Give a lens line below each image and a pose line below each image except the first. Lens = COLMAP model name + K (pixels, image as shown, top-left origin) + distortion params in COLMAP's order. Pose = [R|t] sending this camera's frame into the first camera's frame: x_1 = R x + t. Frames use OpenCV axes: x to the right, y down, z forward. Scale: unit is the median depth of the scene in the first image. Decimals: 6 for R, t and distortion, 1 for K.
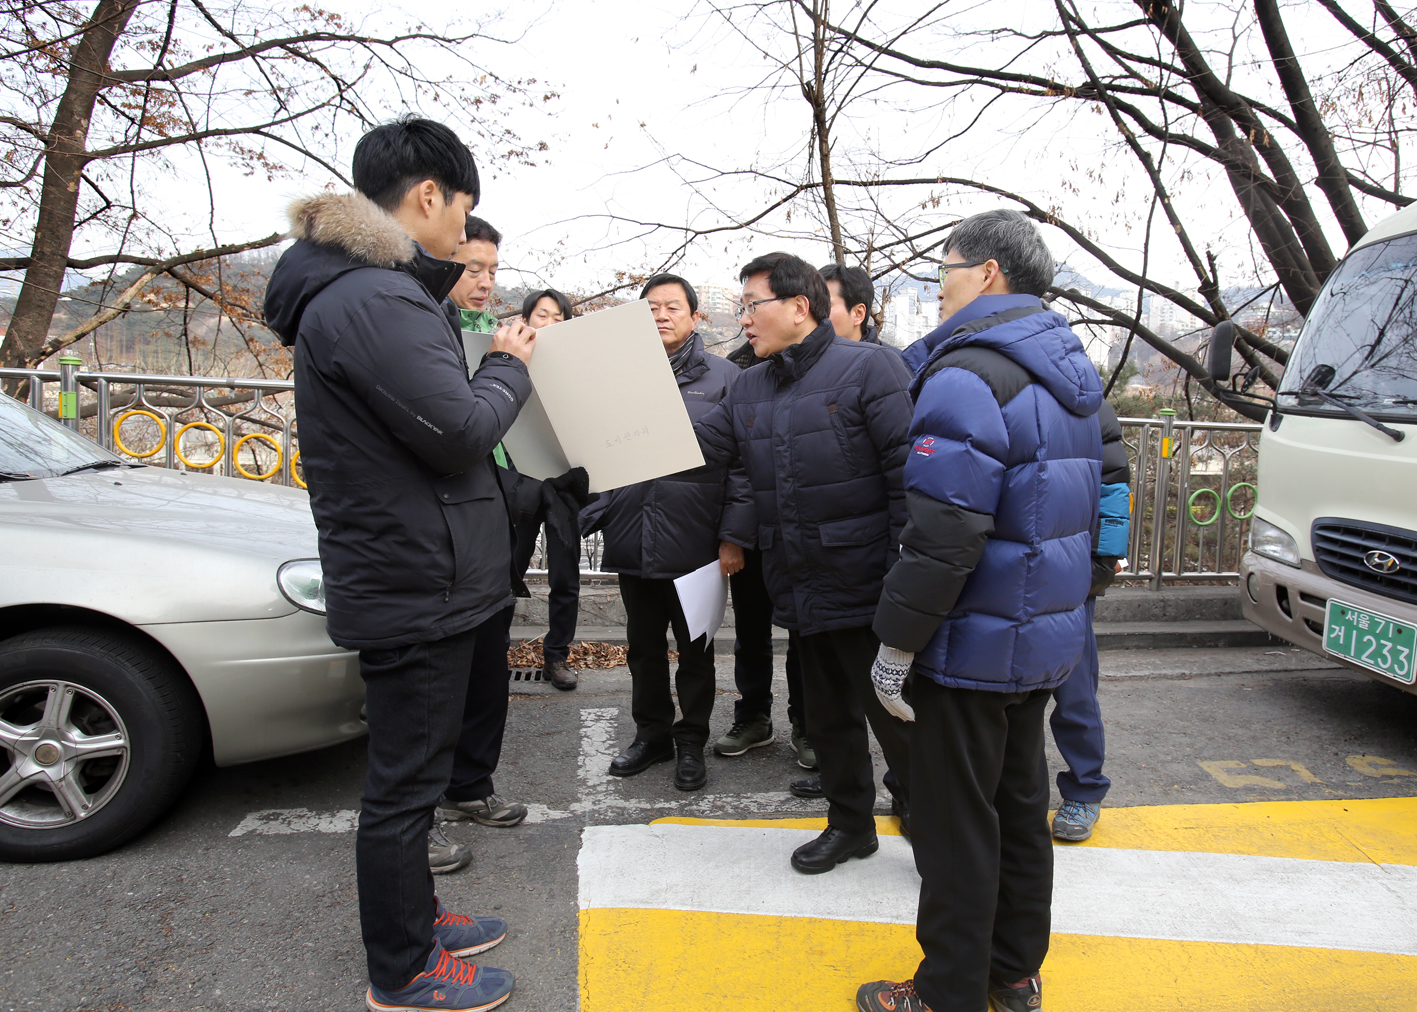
lens RADIAL K [[894.9, 0, 773.5], [0, 894.9, 461.9], [0, 0, 1]] dist [-0.053012, 0.033032]
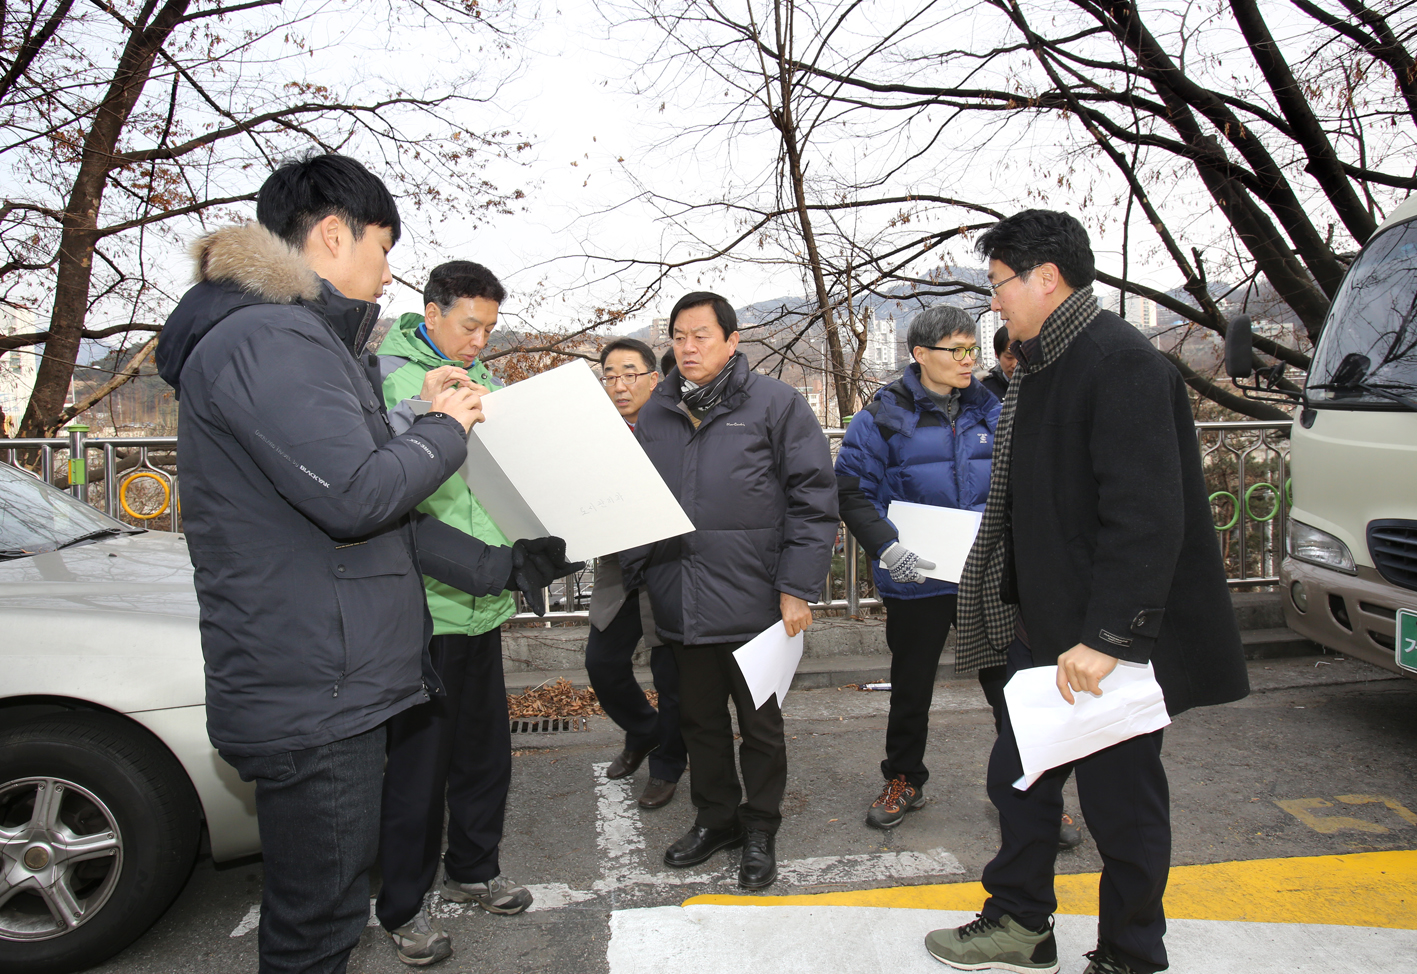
lens RADIAL K [[857.3, 0, 693.8], [0, 857.3, 441.1], [0, 0, 1]] dist [-0.055292, 0.032428]
pose [[0.996517, -0.057337, -0.060549, -0.032656], [0.054337, 0.997266, -0.050083, -0.013790], [0.063255, 0.046619, 0.996908, 0.079542]]
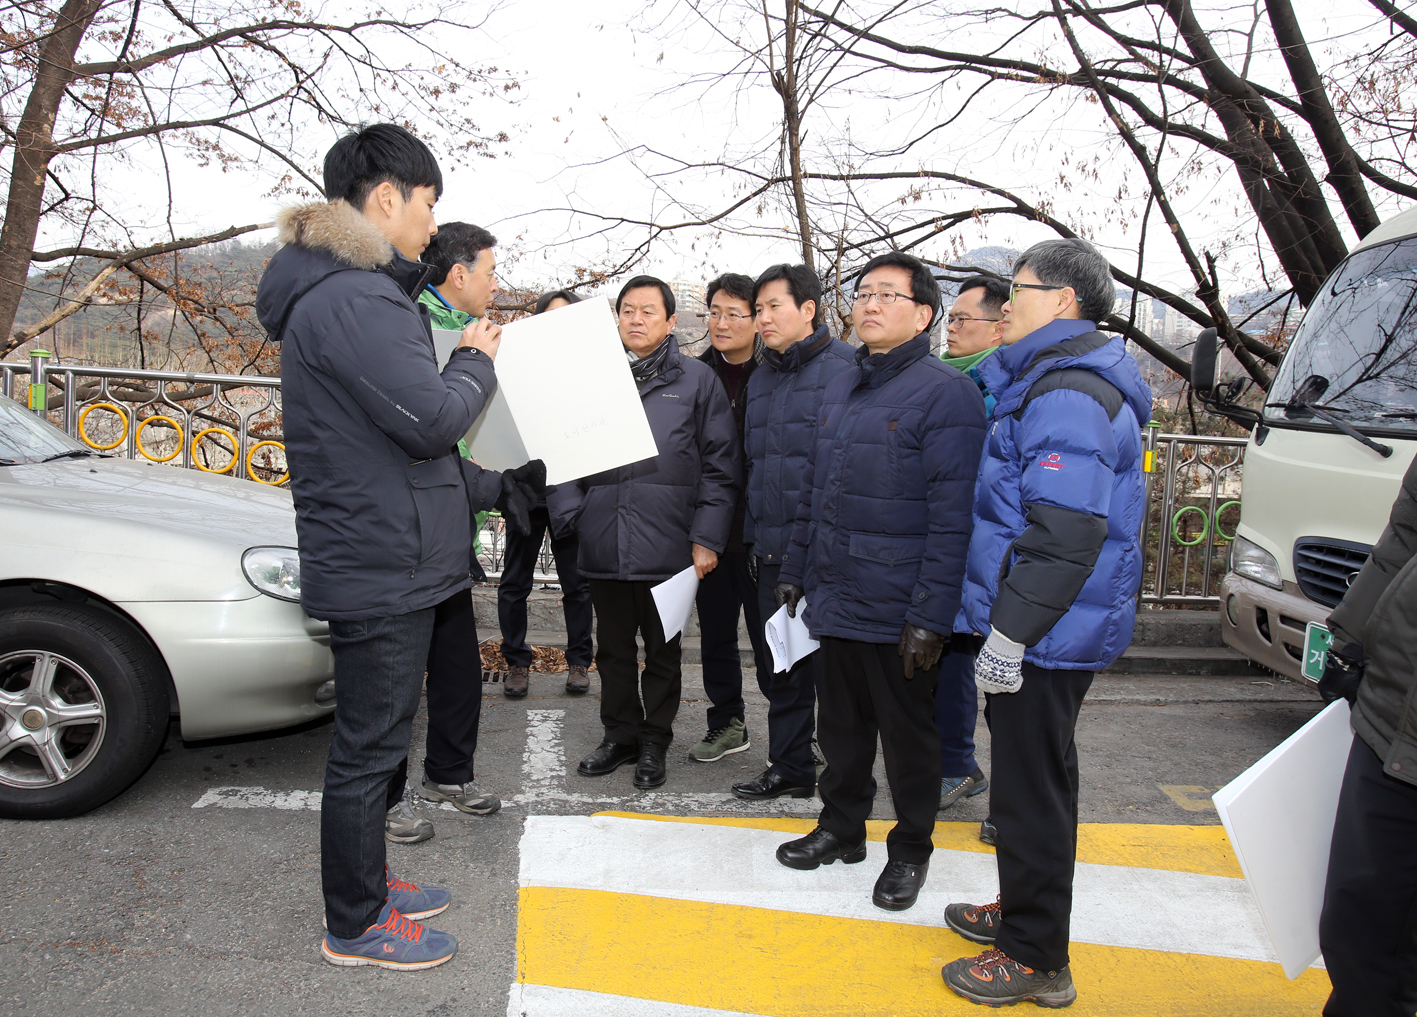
lens RADIAL K [[964.7, 0, 681.2], [0, 964.7, 473.2], [0, 0, 1]] dist [-0.054116, 0.035023]
pose [[0.997745, 0.020953, -0.063764, 0.017374], [-0.020936, 0.999780, 0.000944, 0.008230], [0.063770, 0.000393, 0.997965, -0.060646]]
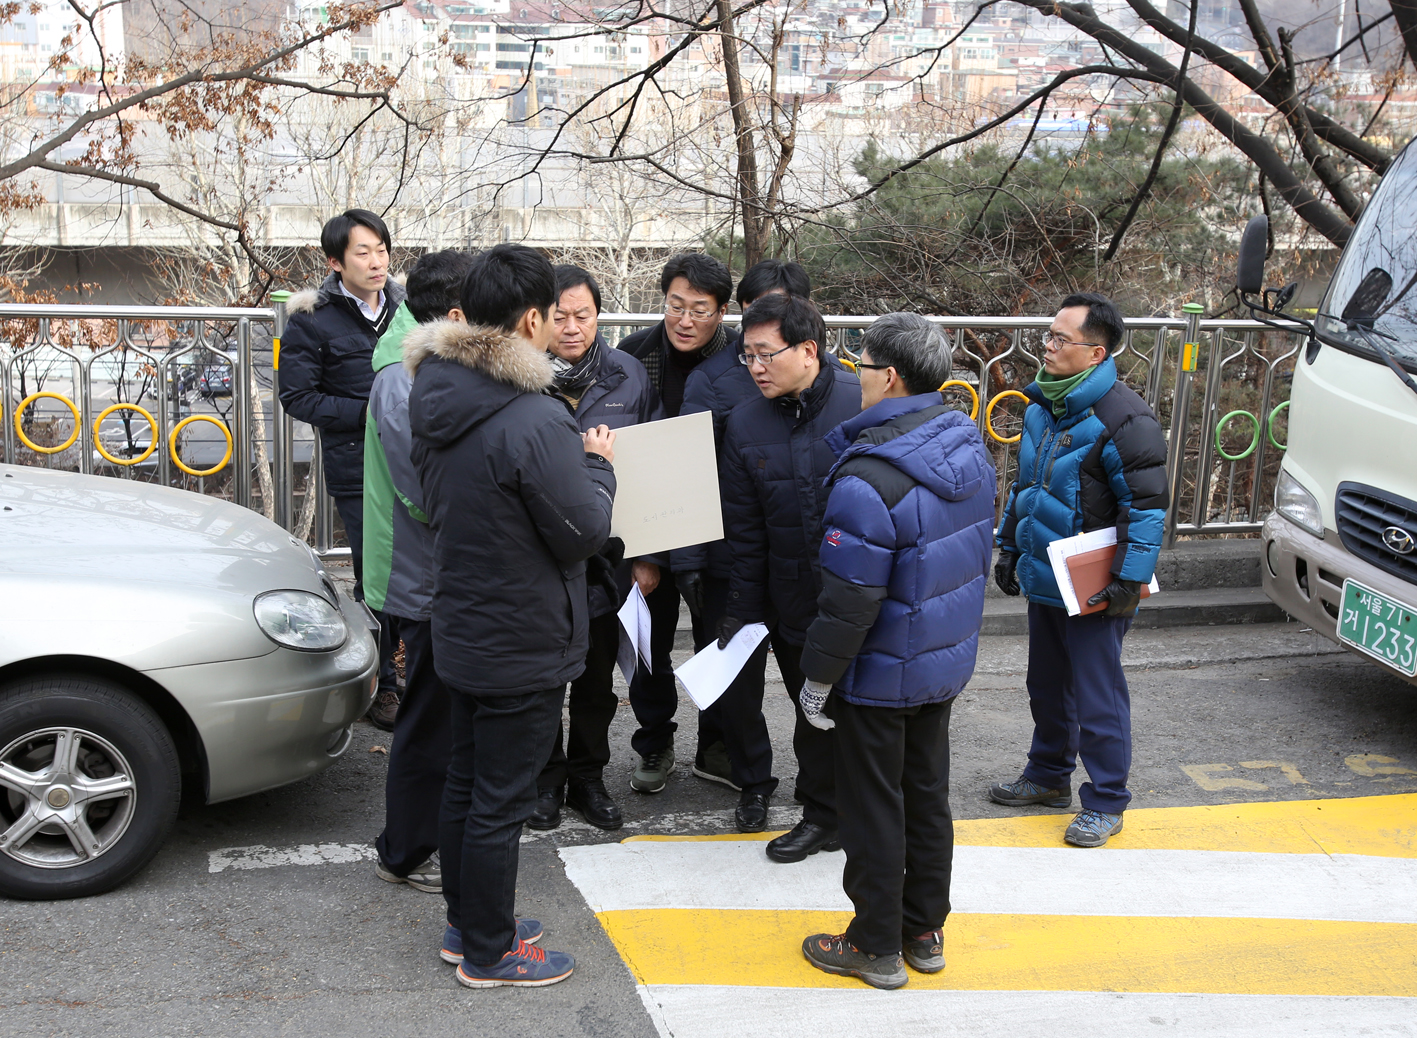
lens RADIAL K [[1762.9, 0, 700.2], [0, 1762.9, 527.0], [0, 0, 1]] dist [0.013718, 0.000000]
pose [[0.993707, -0.021484, 0.109928, -0.175940], [0.002450, 0.985366, 0.170432, -0.183310], [-0.111980, -0.169091, 0.979218, -0.587497]]
